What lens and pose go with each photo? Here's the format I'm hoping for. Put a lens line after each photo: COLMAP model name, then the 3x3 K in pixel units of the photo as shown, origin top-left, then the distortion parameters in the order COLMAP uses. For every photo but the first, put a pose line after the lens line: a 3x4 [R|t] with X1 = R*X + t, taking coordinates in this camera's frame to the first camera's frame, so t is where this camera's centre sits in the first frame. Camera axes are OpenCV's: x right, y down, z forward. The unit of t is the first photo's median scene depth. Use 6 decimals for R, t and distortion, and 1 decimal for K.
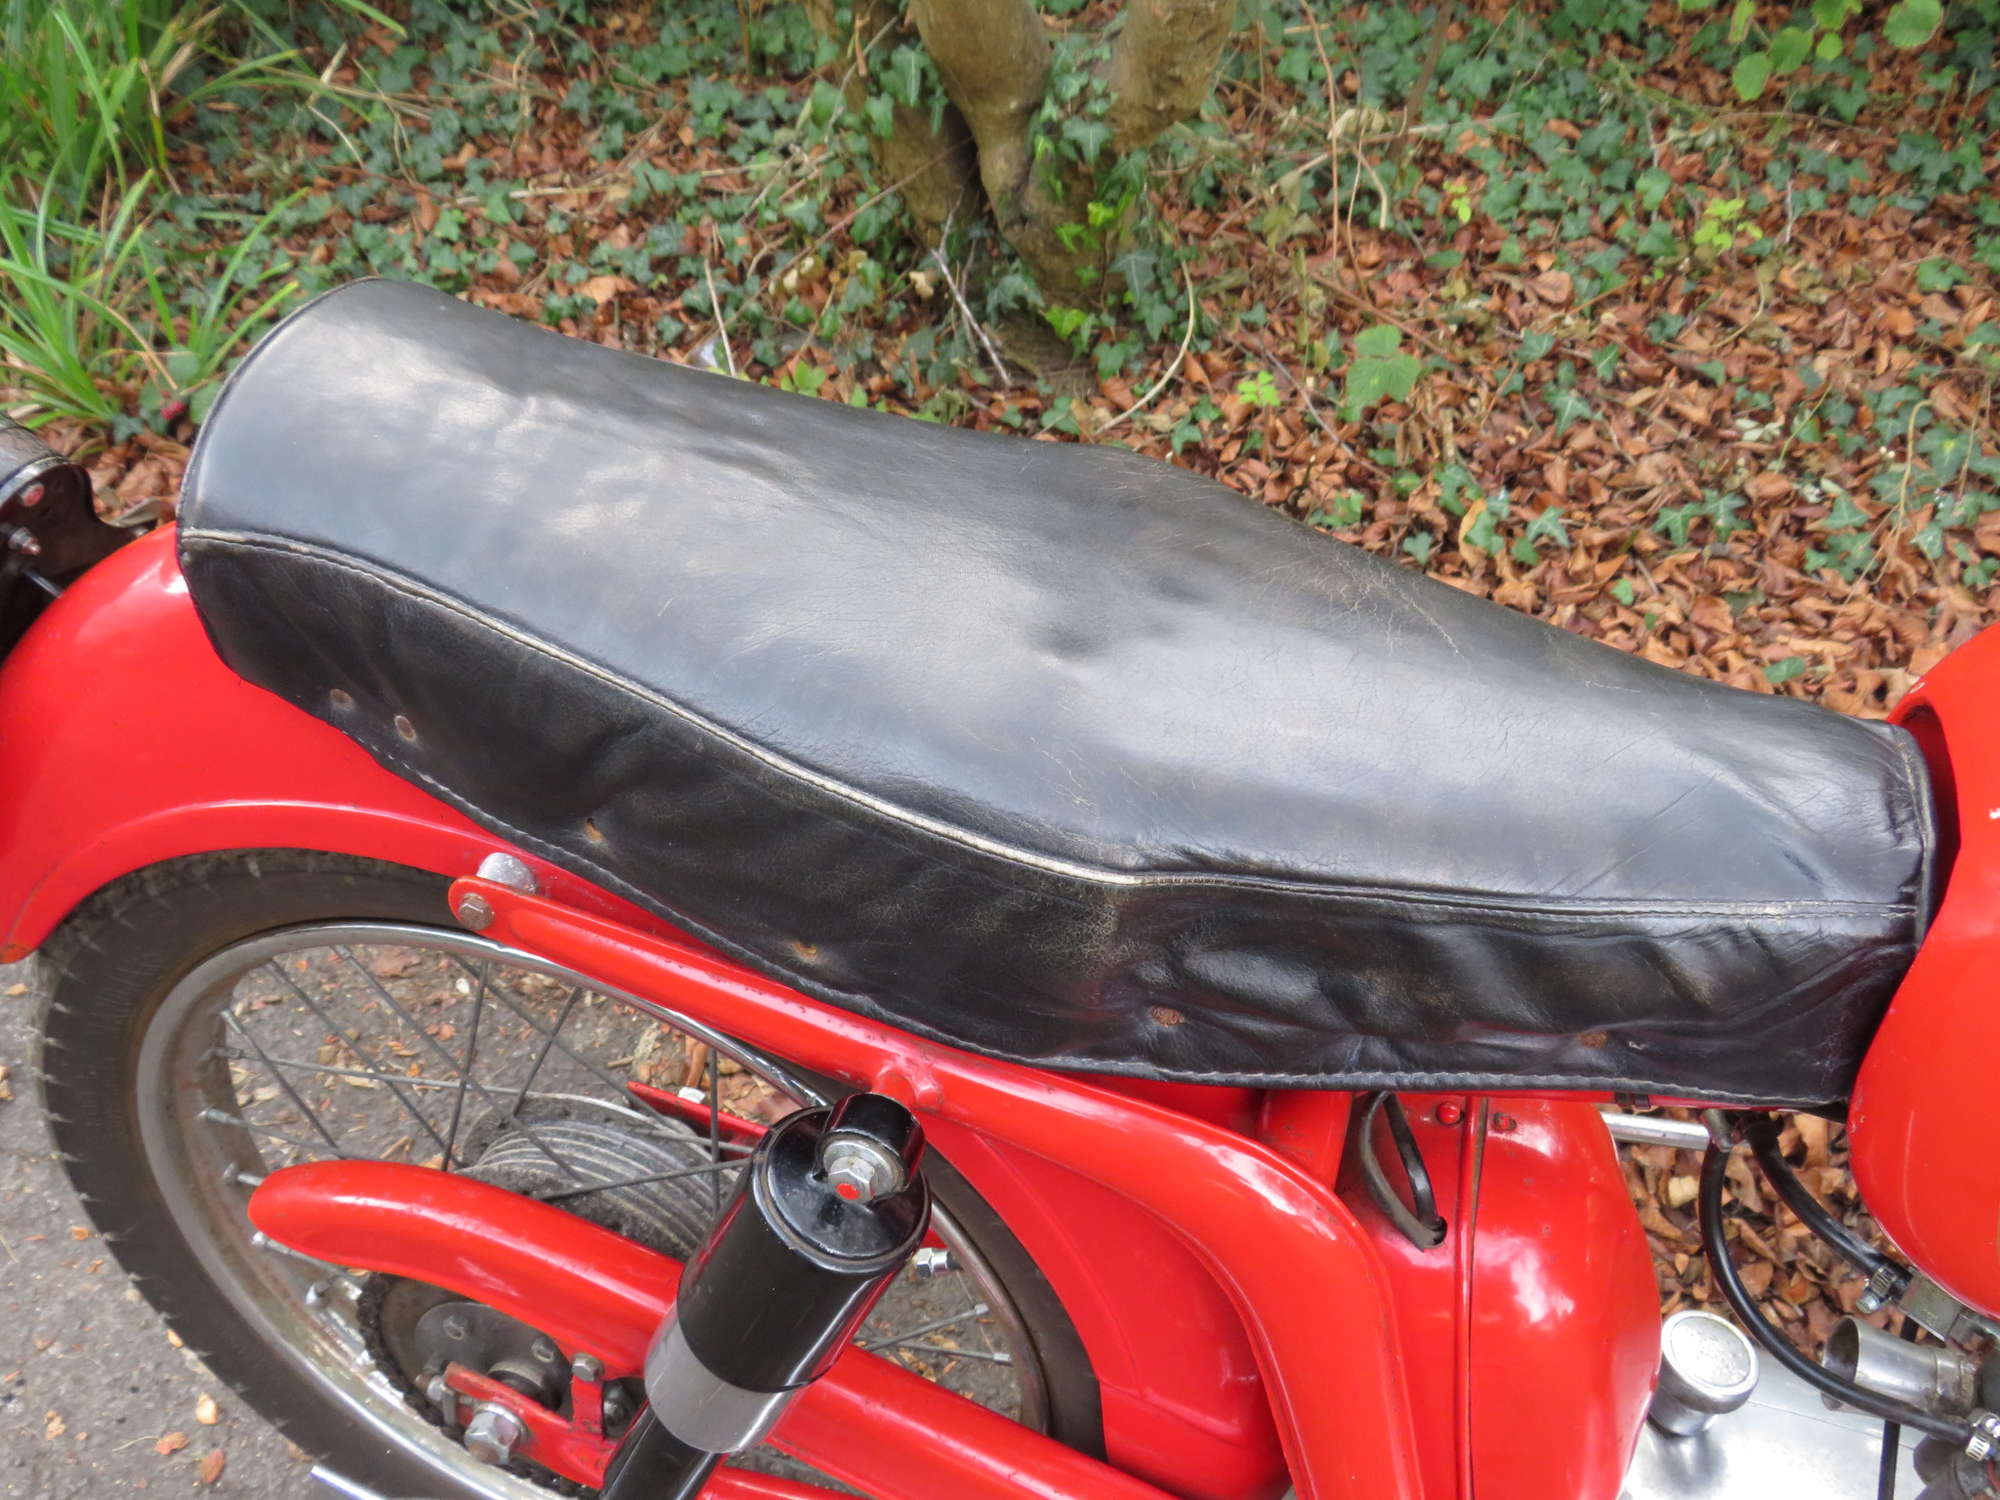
lens RADIAL K [[1752.7, 0, 1001.8], [0, 1752.7, 753.0], [0, 0, 1]] dist [-0.036081, 0.010064]
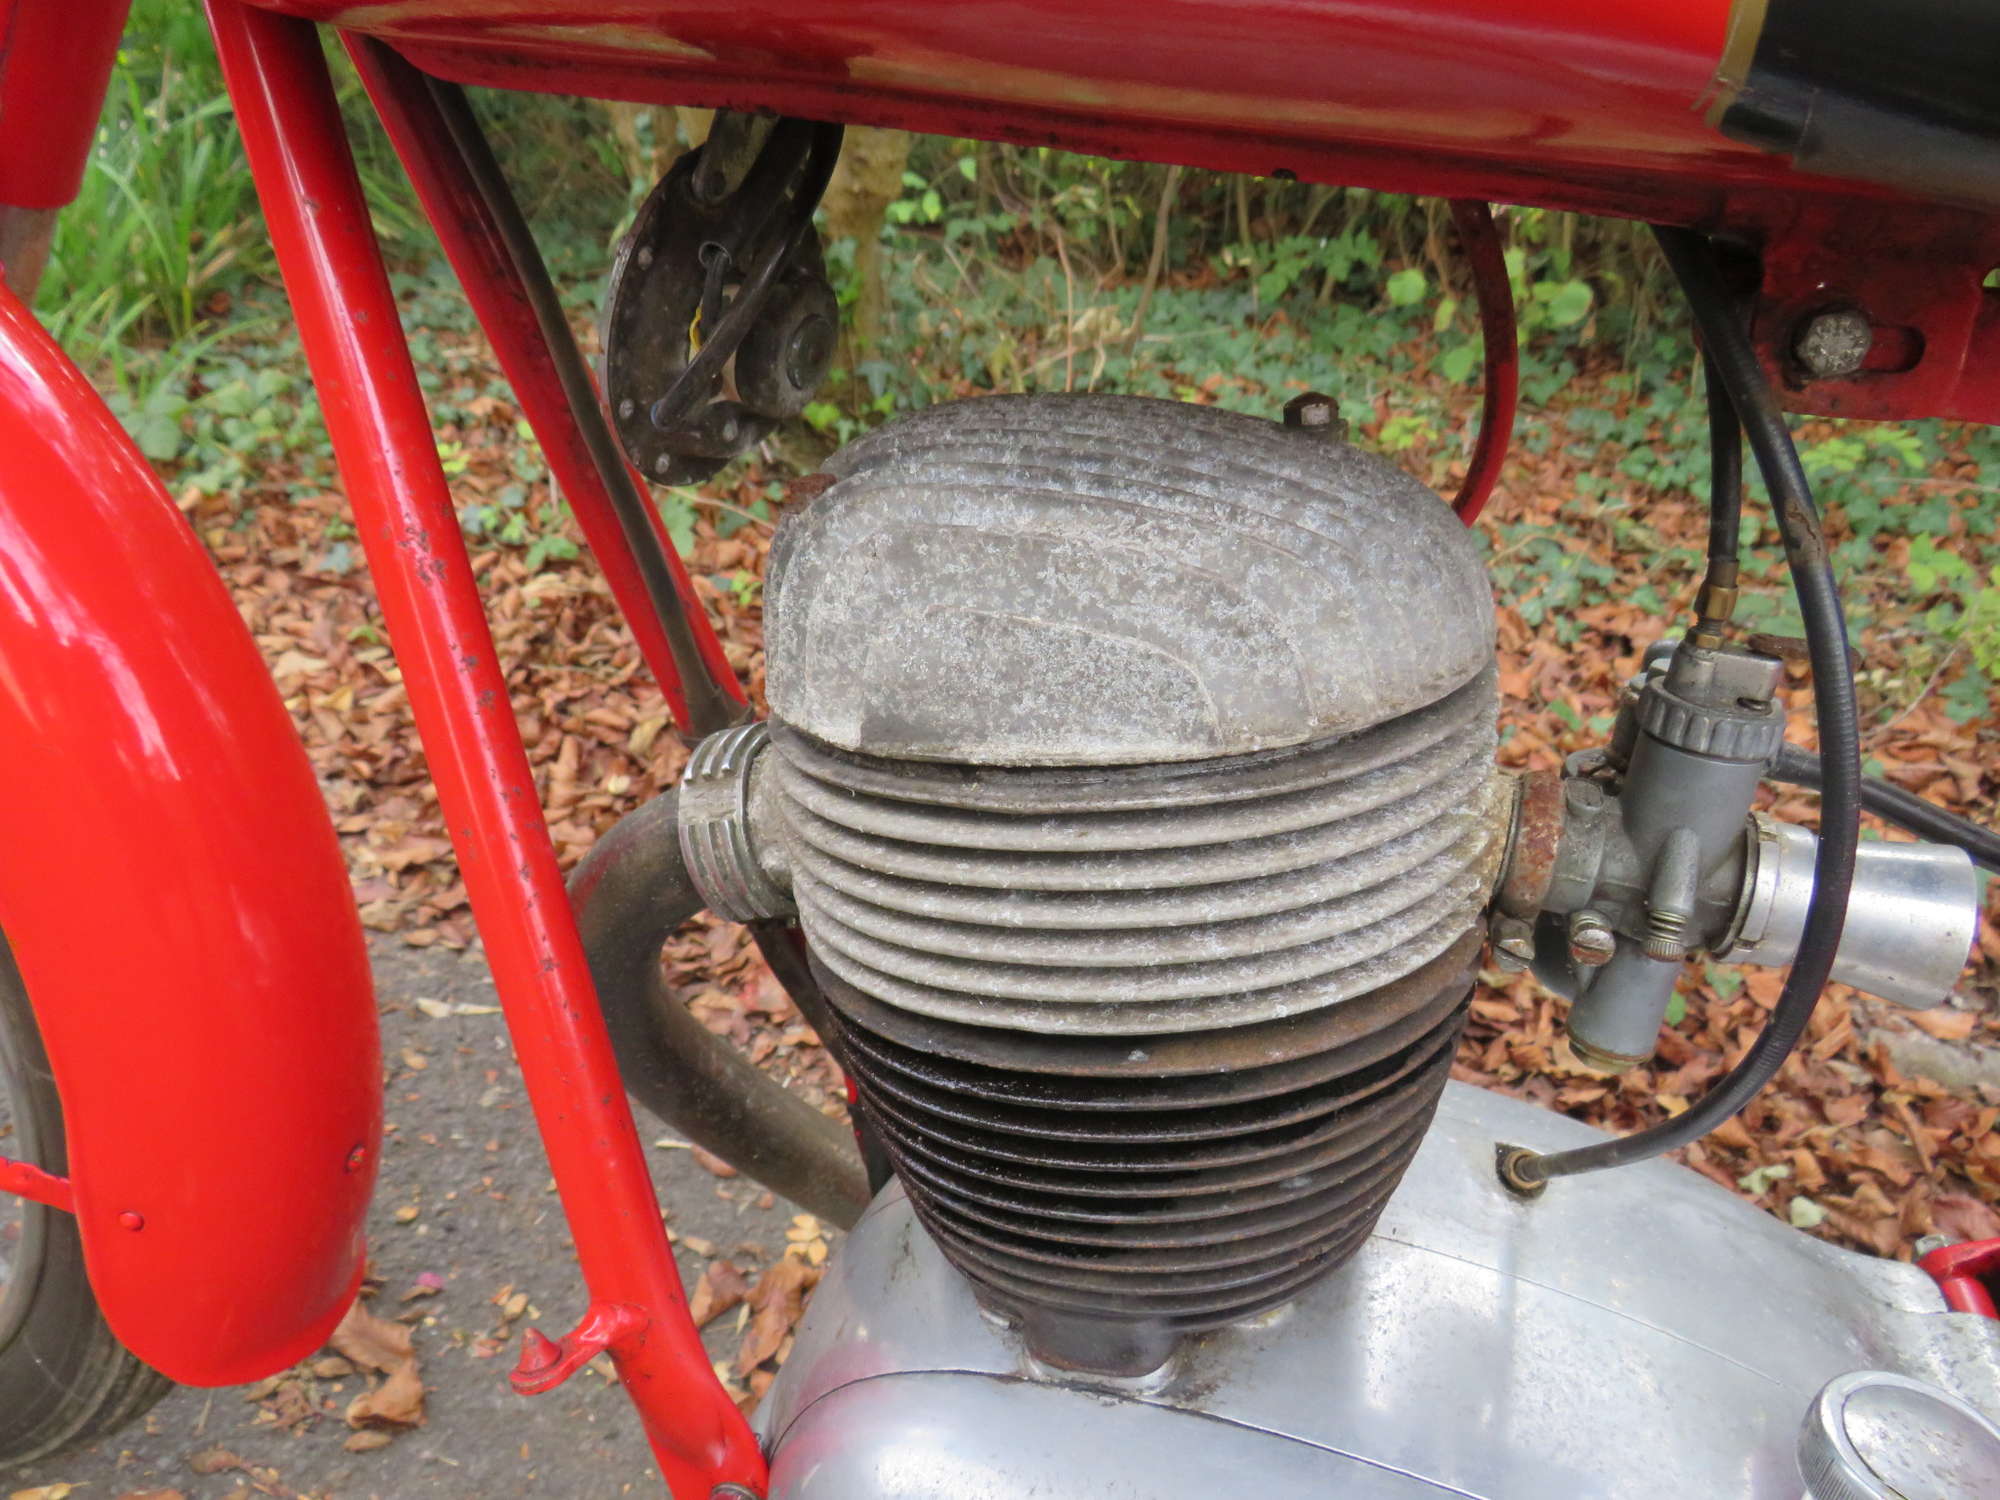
lens RADIAL K [[1436.2, 0, 996.1], [0, 1436.2, 749.5], [0, 0, 1]] dist [-0.031214, 0.006817]
pose [[0.996763, 0.067185, -0.044166, 0.220406], [-0.076544, 0.961060, -0.265528, 0.237240], [0.024607, 0.268049, 0.963091, 0.097453]]
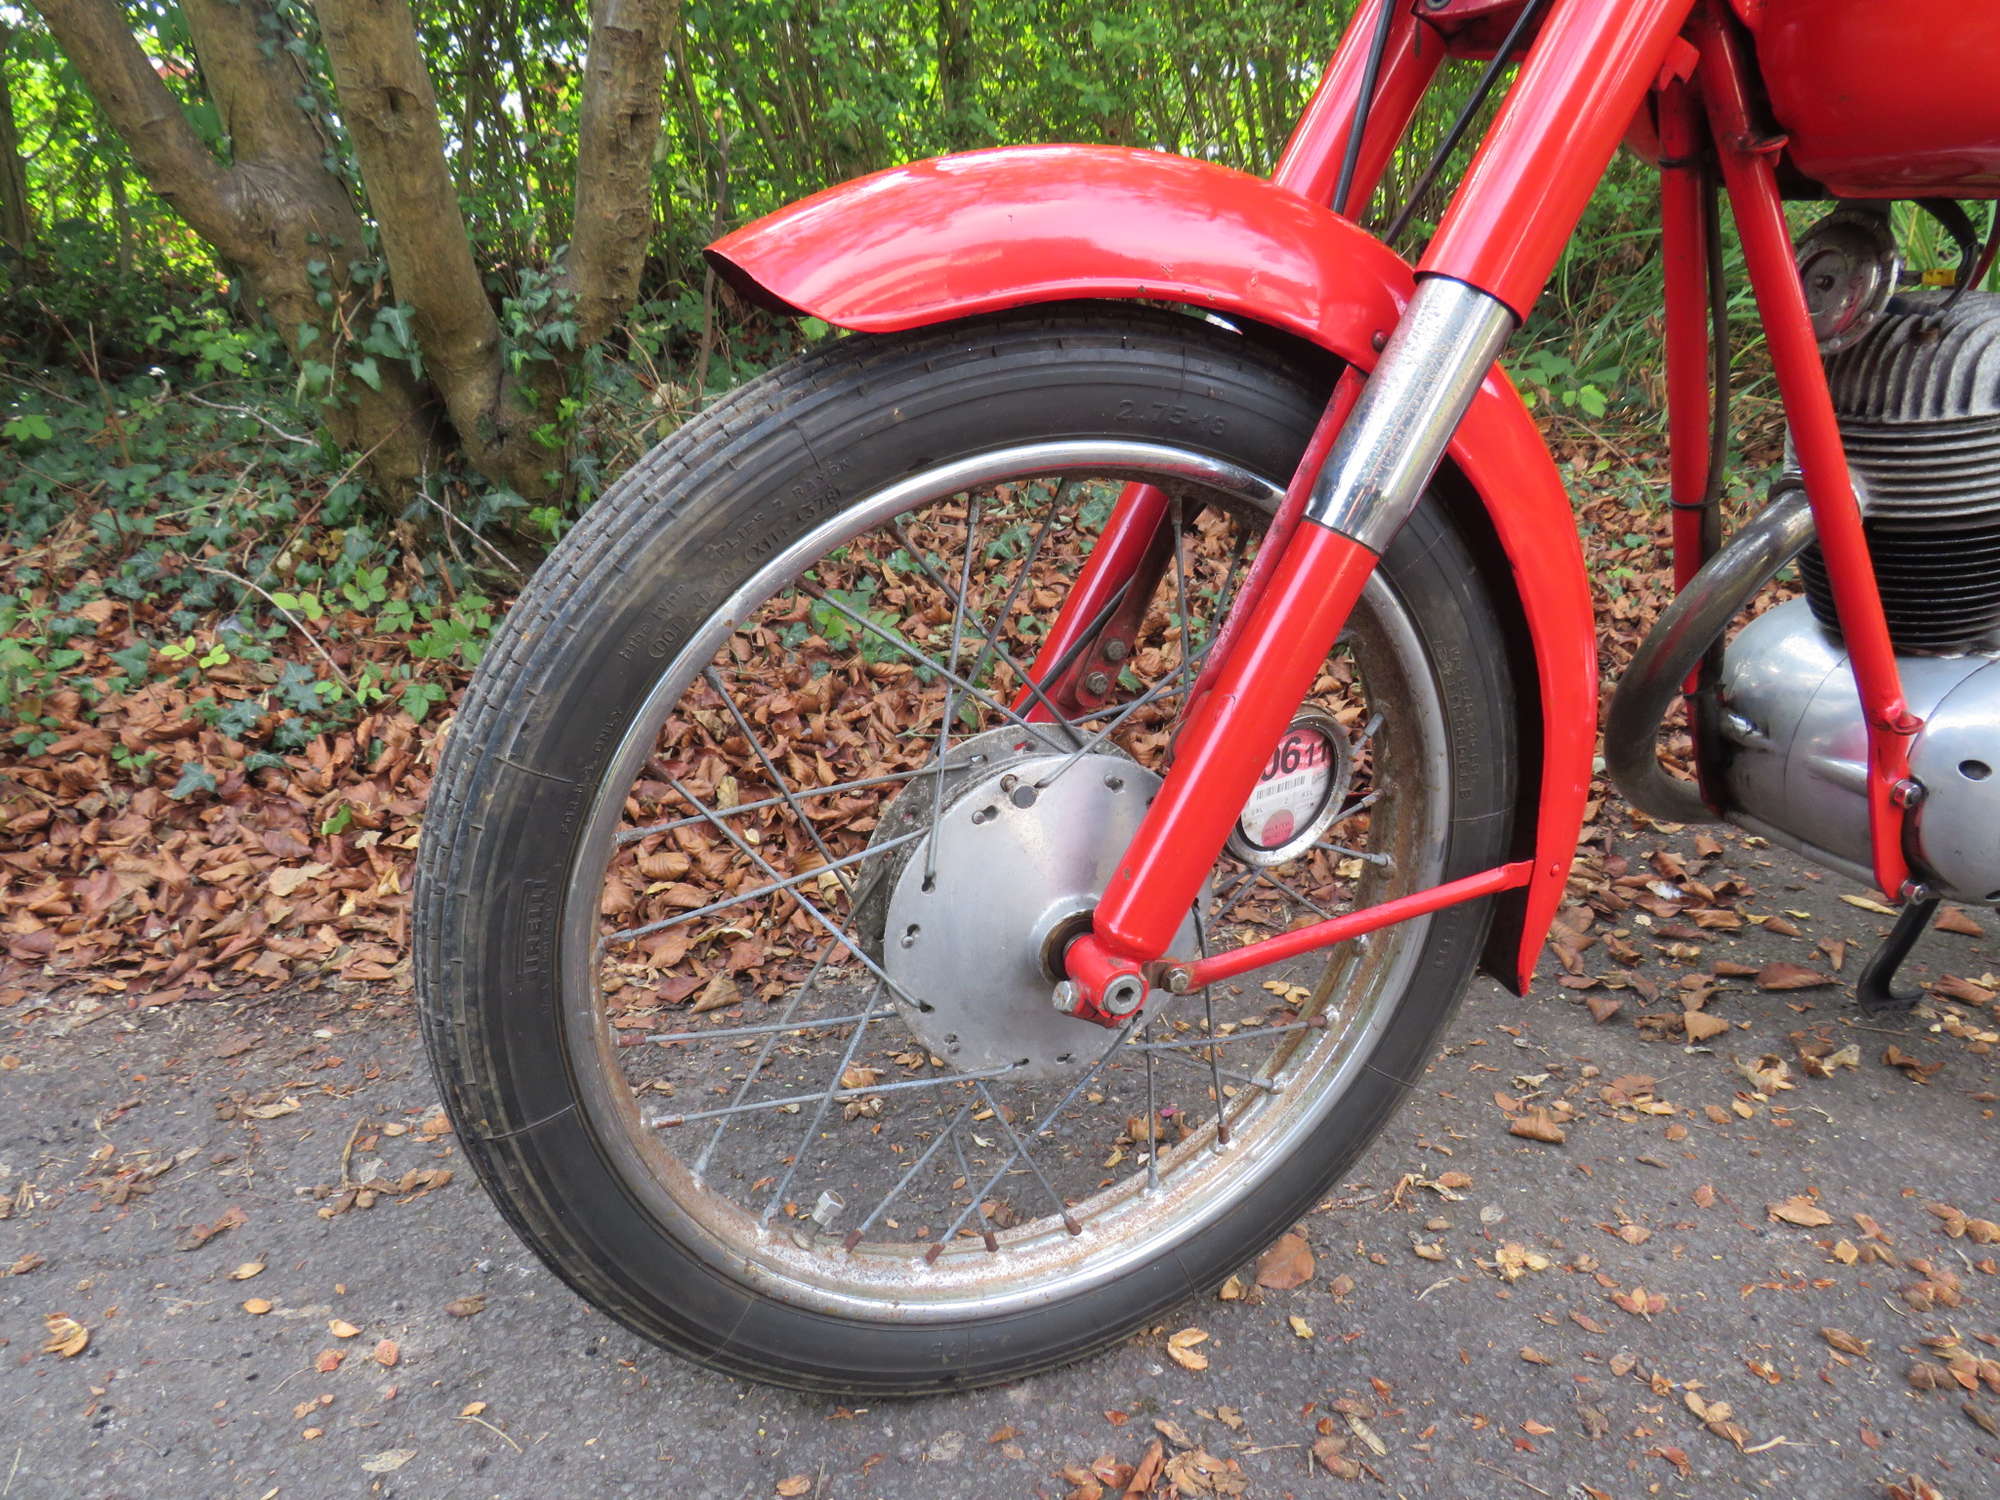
lens RADIAL K [[1436.2, 0, 997.8], [0, 1436.2, 745.4], [0, 0, 1]] dist [-0.031214, 0.006817]
pose [[0.798851, -0.263983, 0.540509, -0.311358], [0.421079, 0.887097, -0.189082, 0.240374], [-0.429569, 0.378645, 0.819816, 0.060390]]
